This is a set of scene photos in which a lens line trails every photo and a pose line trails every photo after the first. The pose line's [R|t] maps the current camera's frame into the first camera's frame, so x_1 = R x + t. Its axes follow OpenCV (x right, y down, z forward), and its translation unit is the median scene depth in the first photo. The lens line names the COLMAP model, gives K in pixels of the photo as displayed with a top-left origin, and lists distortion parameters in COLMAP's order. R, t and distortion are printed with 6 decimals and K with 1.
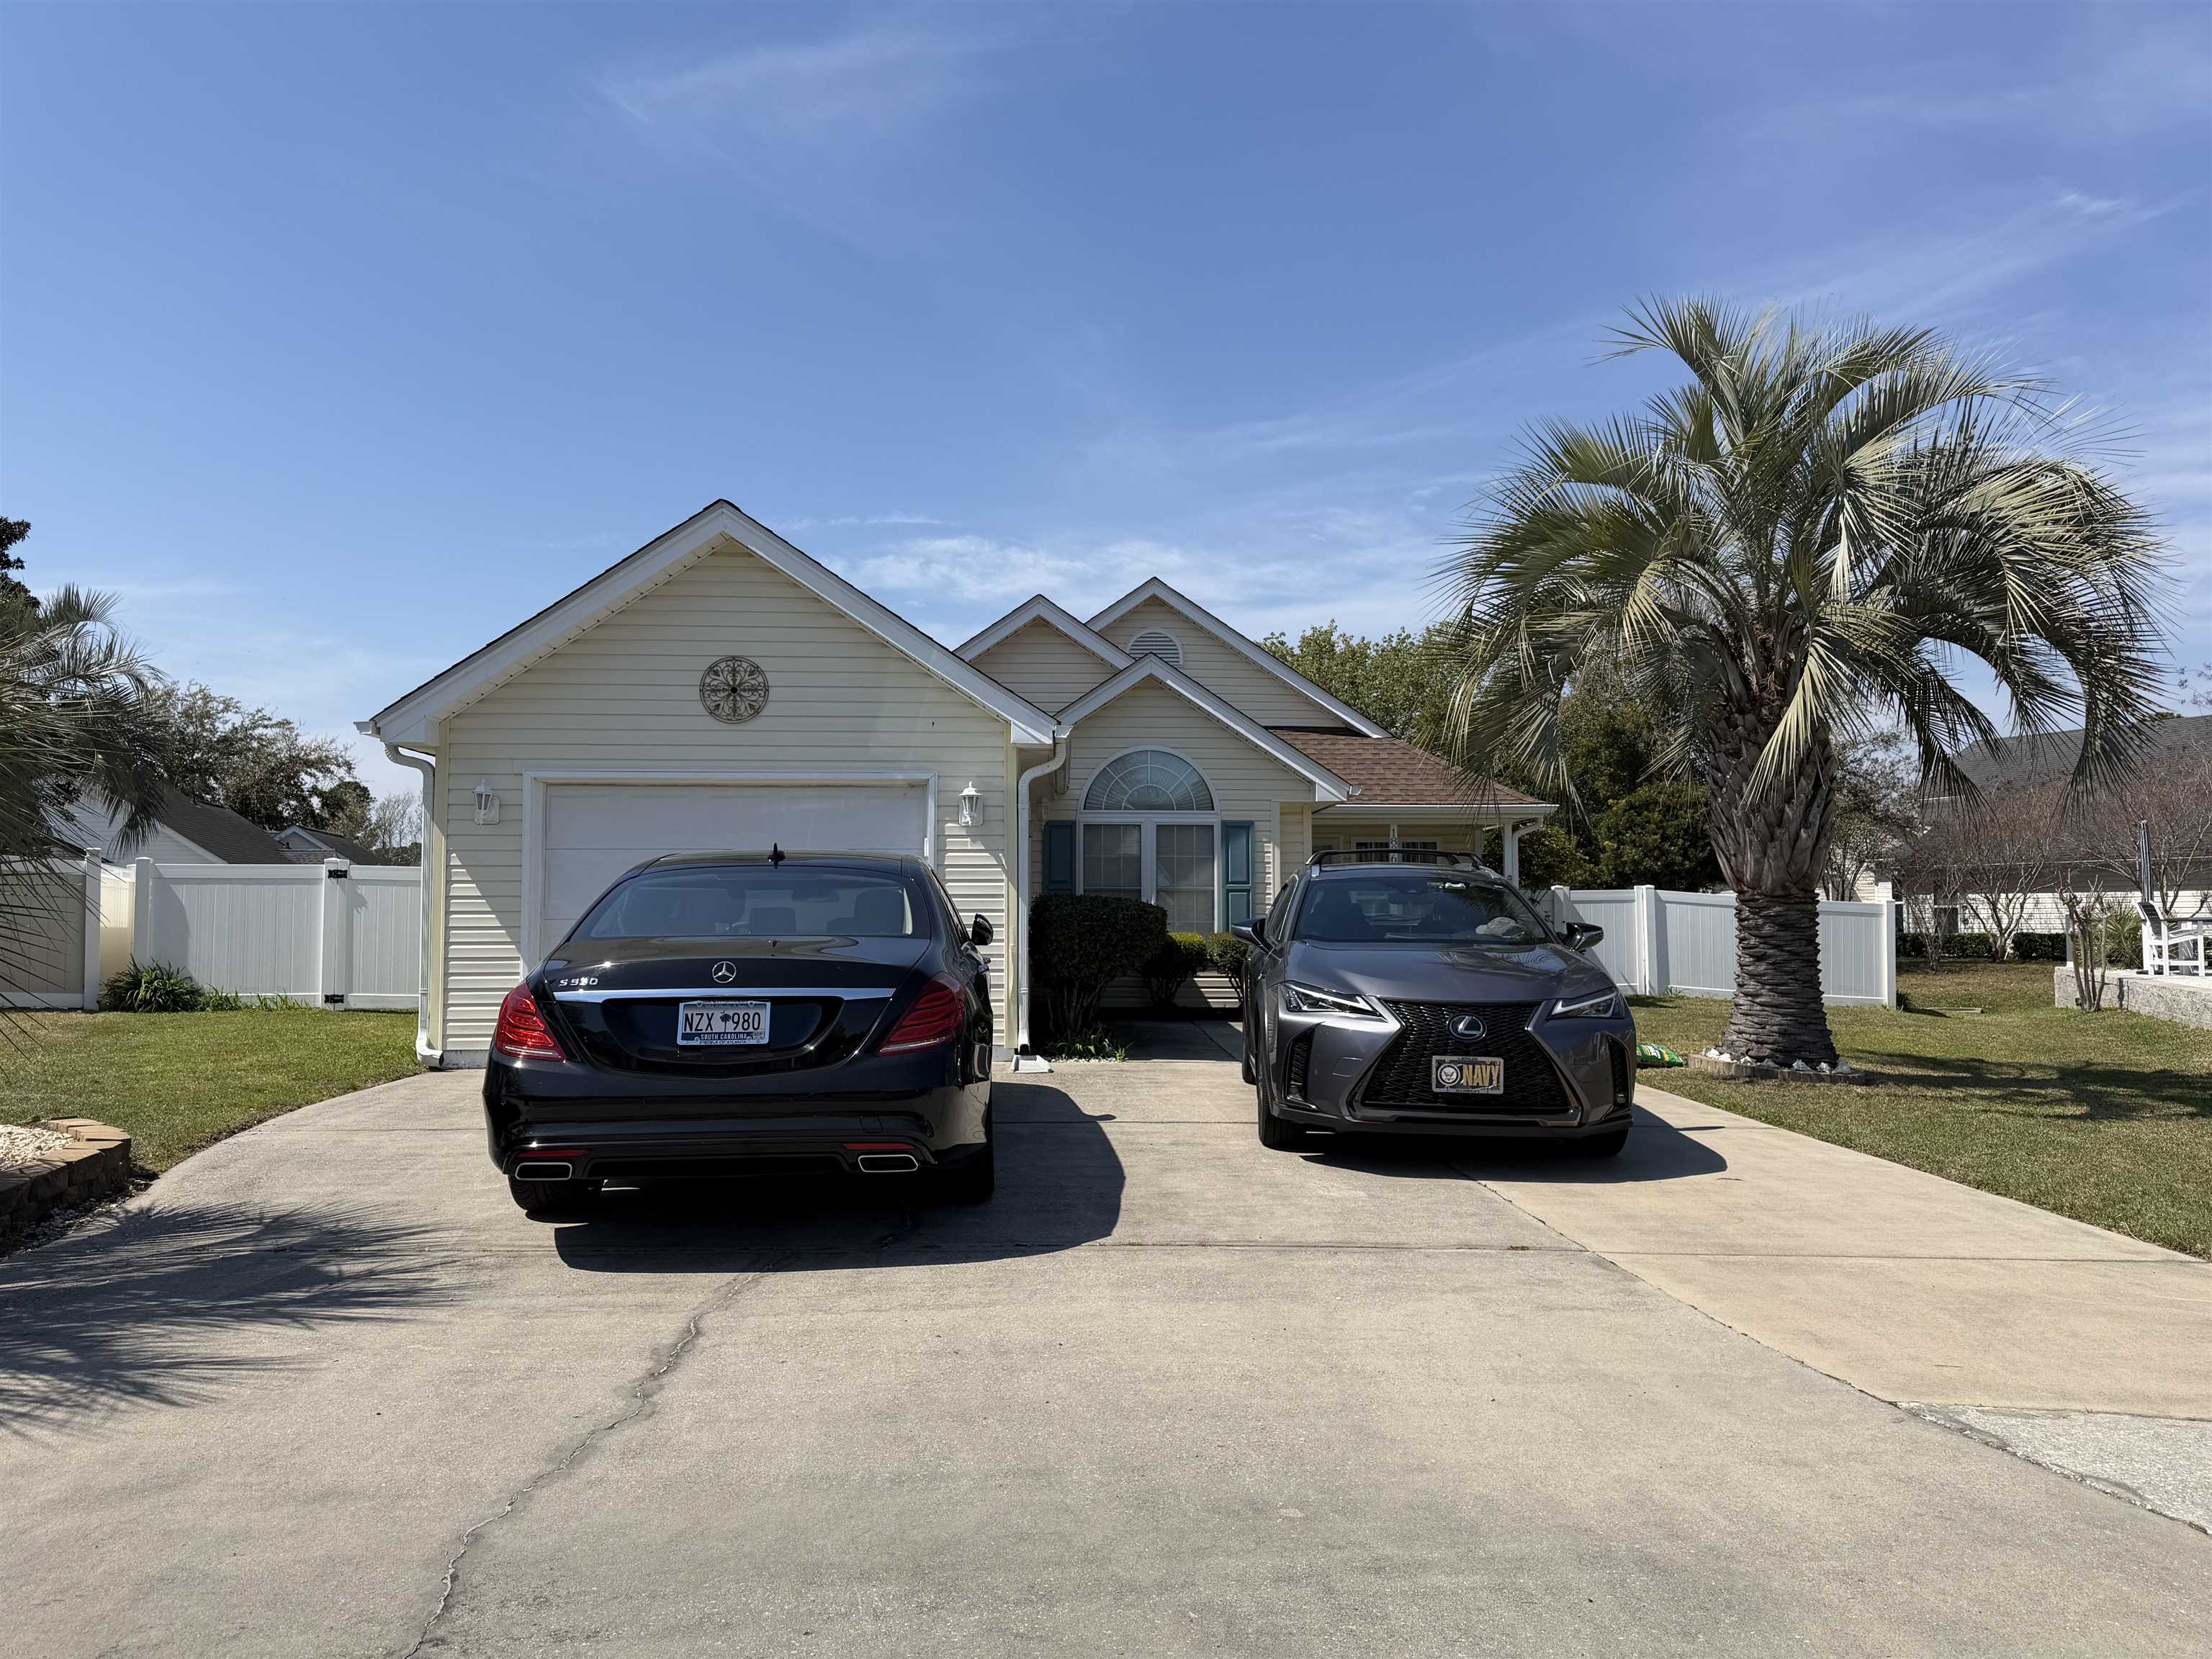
lens RADIAL K [[1576.1, 0, 1120.4], [0, 1576.1, 834.6], [0, 0, 1]] dist [0.009822, -0.013121]
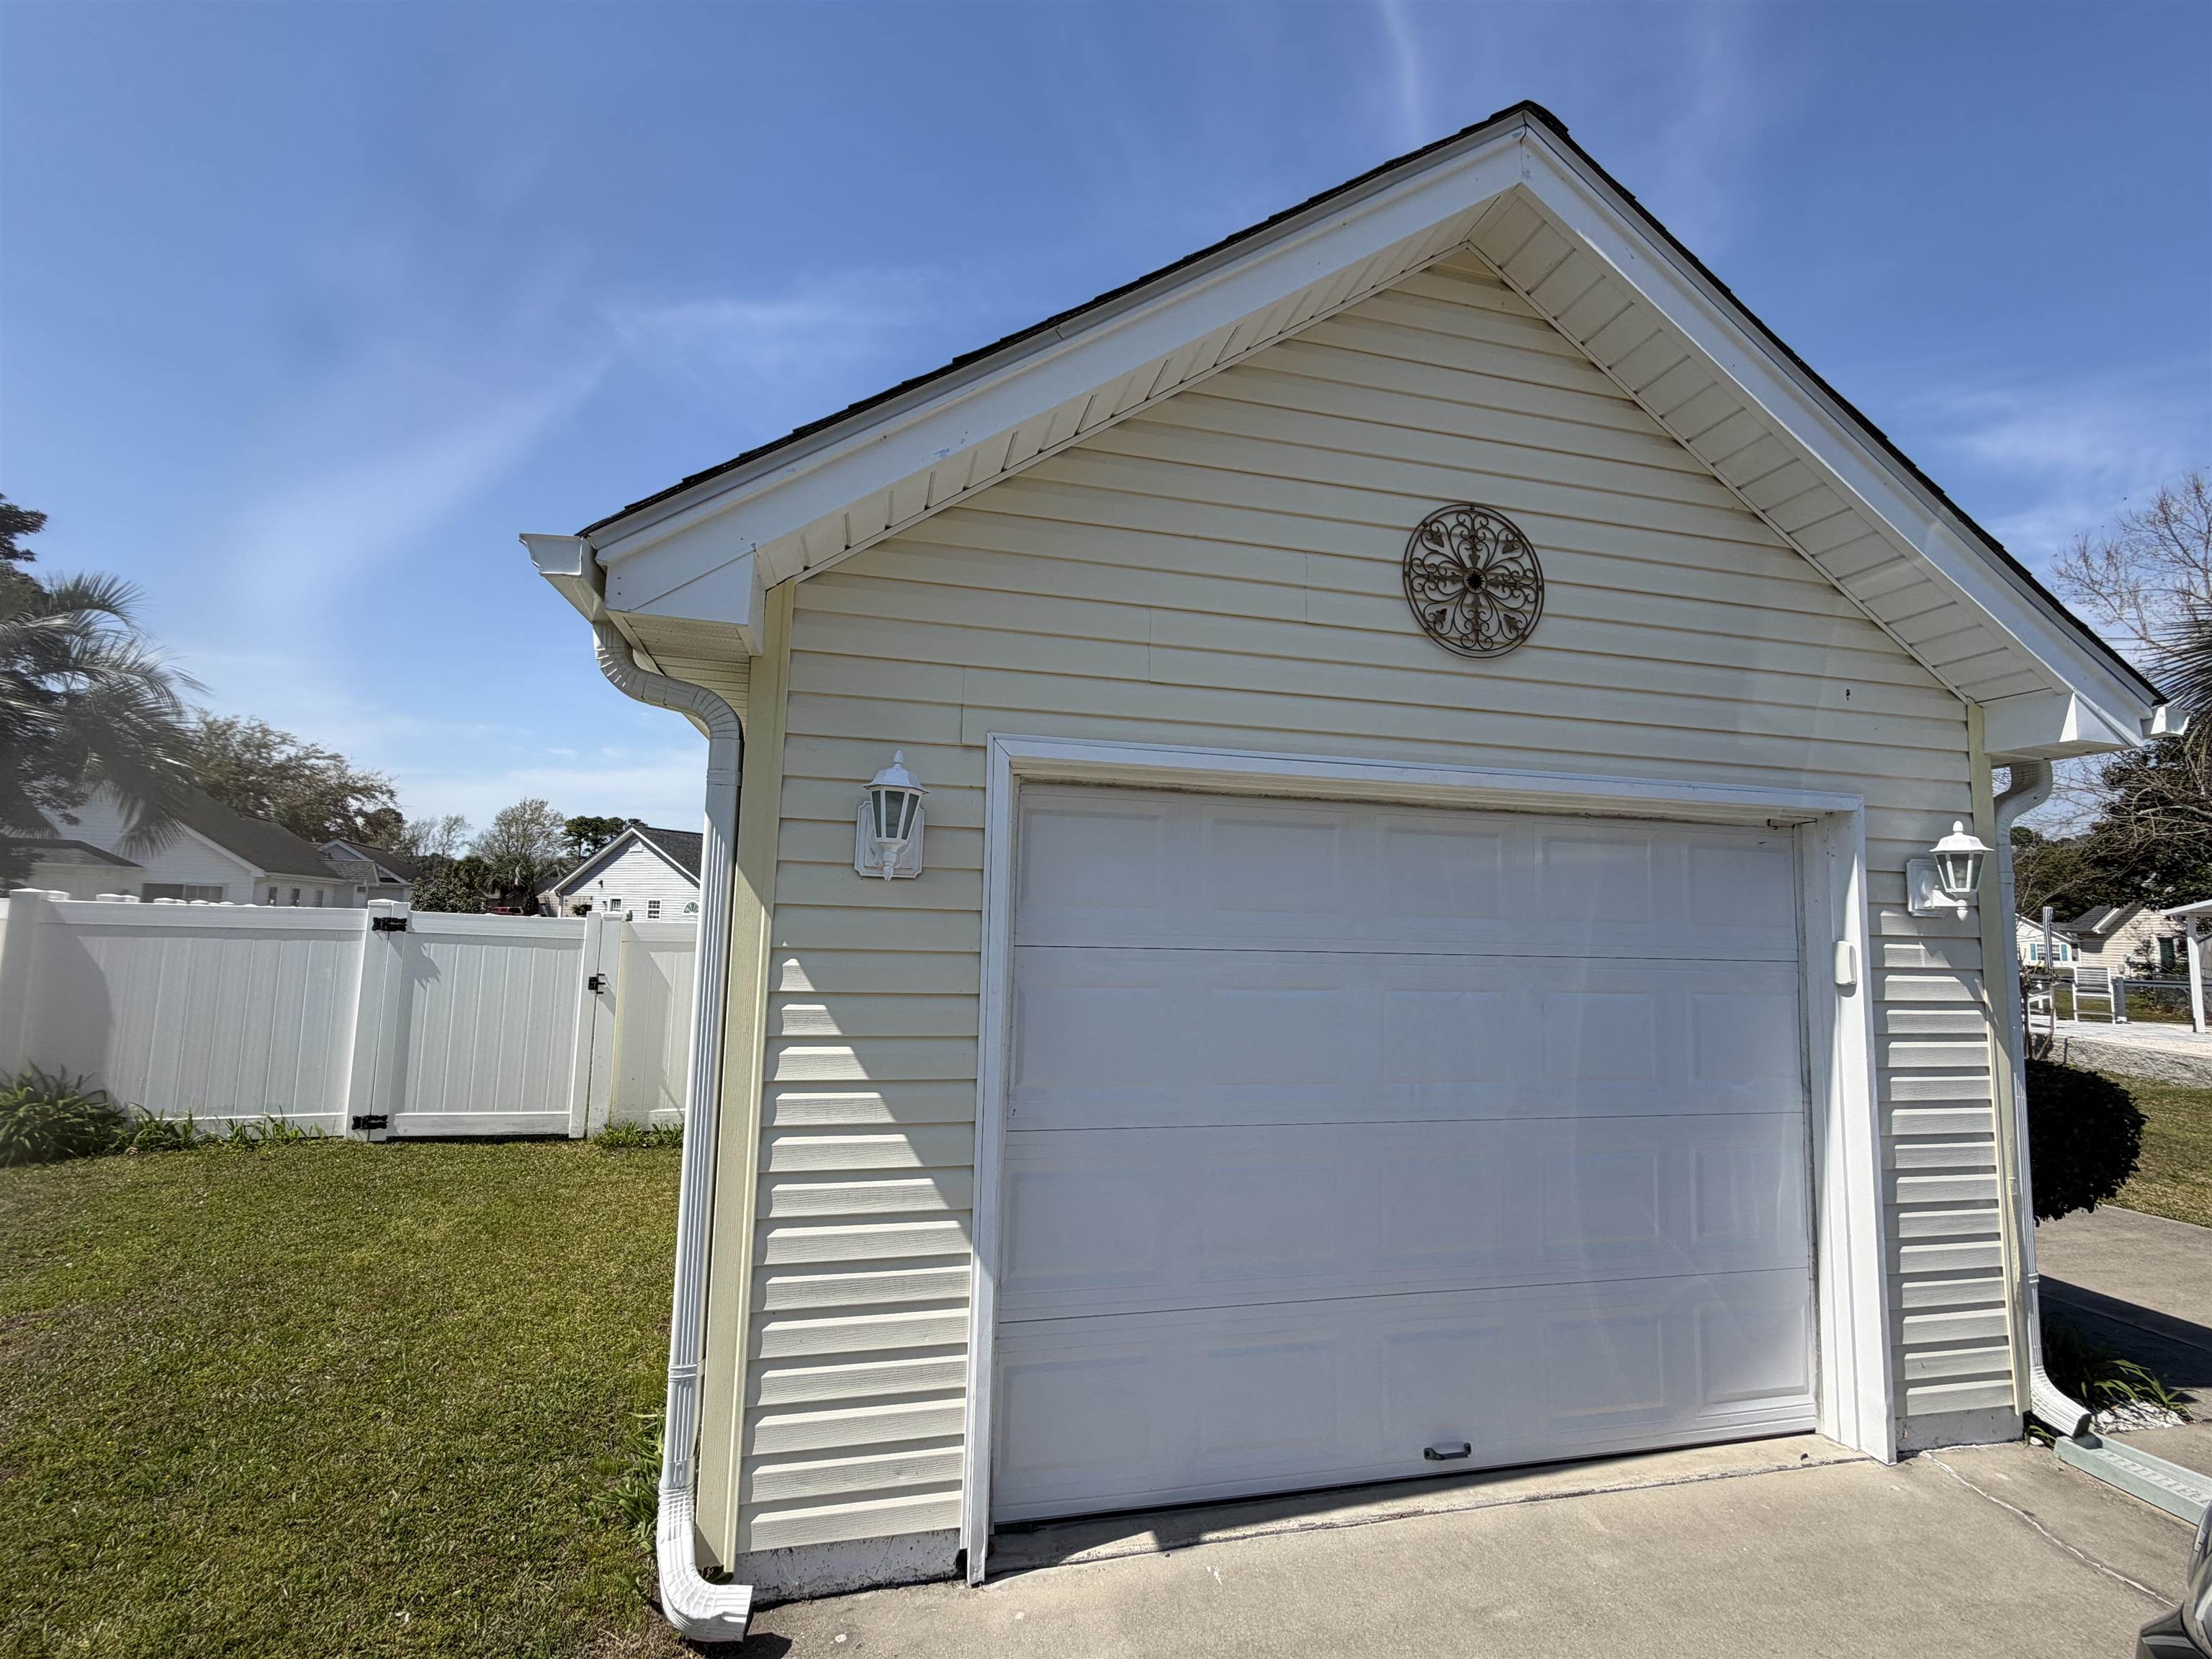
lens RADIAL K [[955.9, 0, 1094.1], [0, 955.9, 830.3], [0, 0, 1]] dist [0.001985, -0.000156]
pose [[0.982322, 0.044060, 0.181940, -0.288159], [-0.036765, 0.998386, -0.043276, -0.006944], [-0.183553, 0.035822, 0.982357, 0.566010]]
